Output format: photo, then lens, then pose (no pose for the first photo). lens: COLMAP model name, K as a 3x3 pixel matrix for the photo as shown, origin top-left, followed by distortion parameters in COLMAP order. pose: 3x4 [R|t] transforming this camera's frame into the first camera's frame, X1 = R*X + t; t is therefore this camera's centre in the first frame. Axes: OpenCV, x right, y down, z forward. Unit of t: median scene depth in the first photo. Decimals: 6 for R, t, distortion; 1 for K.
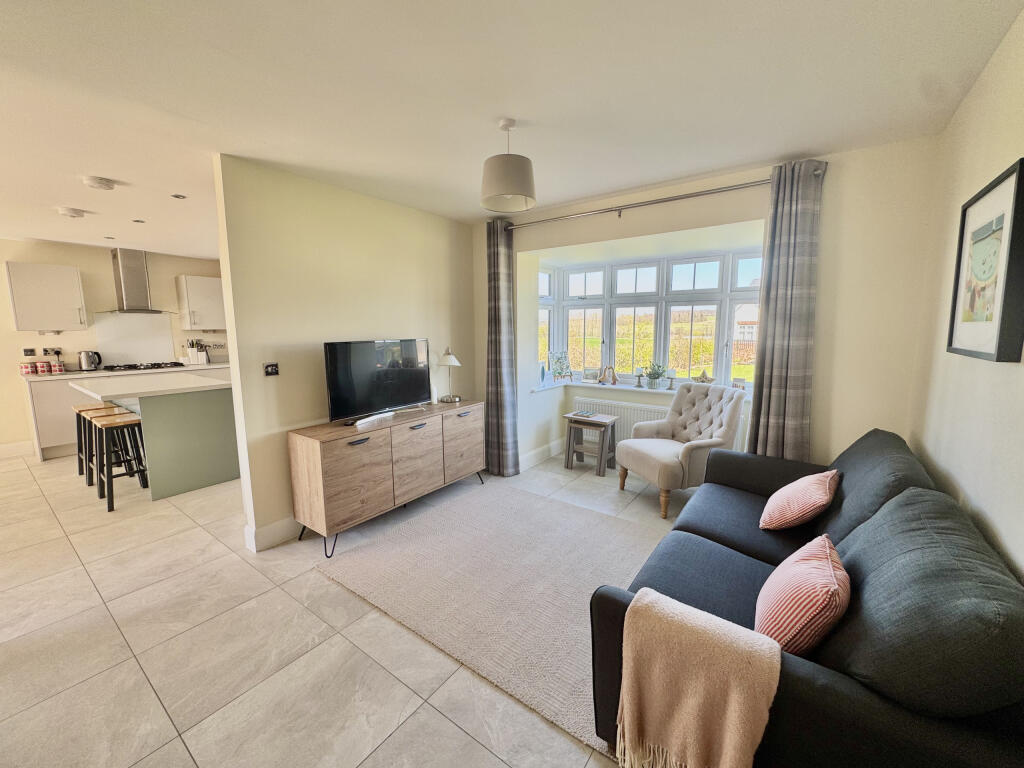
lens RADIAL K [[411.1, 0, 511.4], [0, 411.1, 382.4], [0, 0, 1]] dist [0.001278, 0.000044]
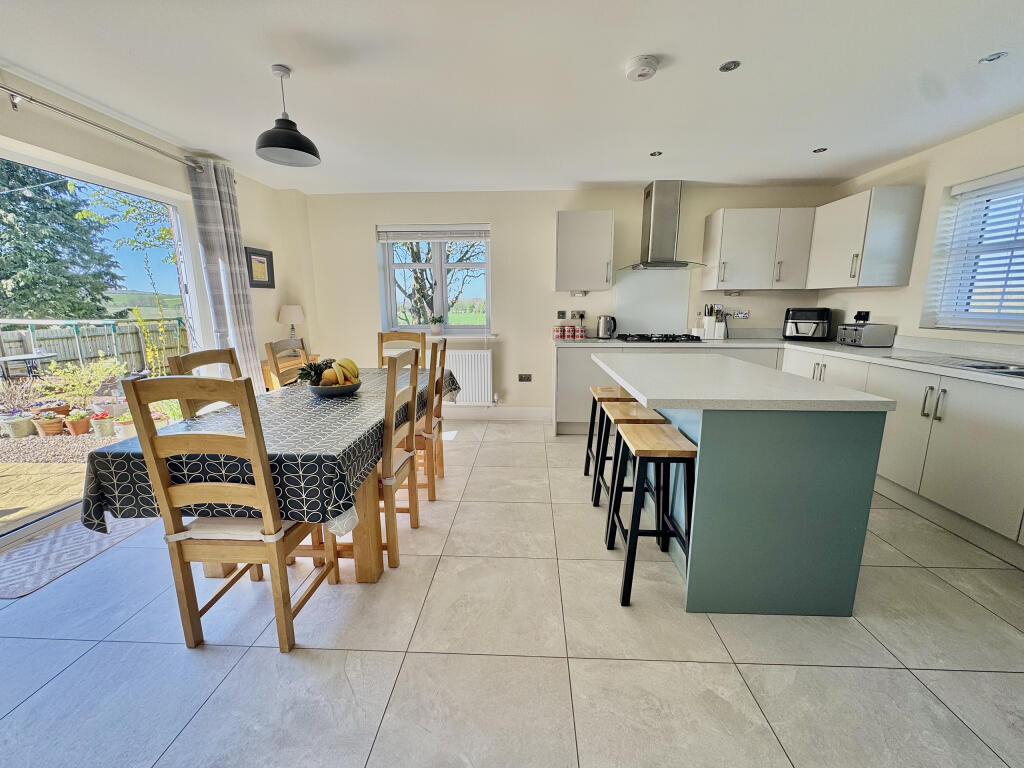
lens RADIAL K [[411.1, 0, 511.4], [0, 411.1, 382.4], [0, 0, 1]] dist [0.001278, 0.000044]
pose [[0.558458, 0.157710, -0.814403, -0.432610], [-0.112301, 0.987097, 0.114144, -0.014994], [0.821896, 0.027714, 0.568963, 0.365724]]
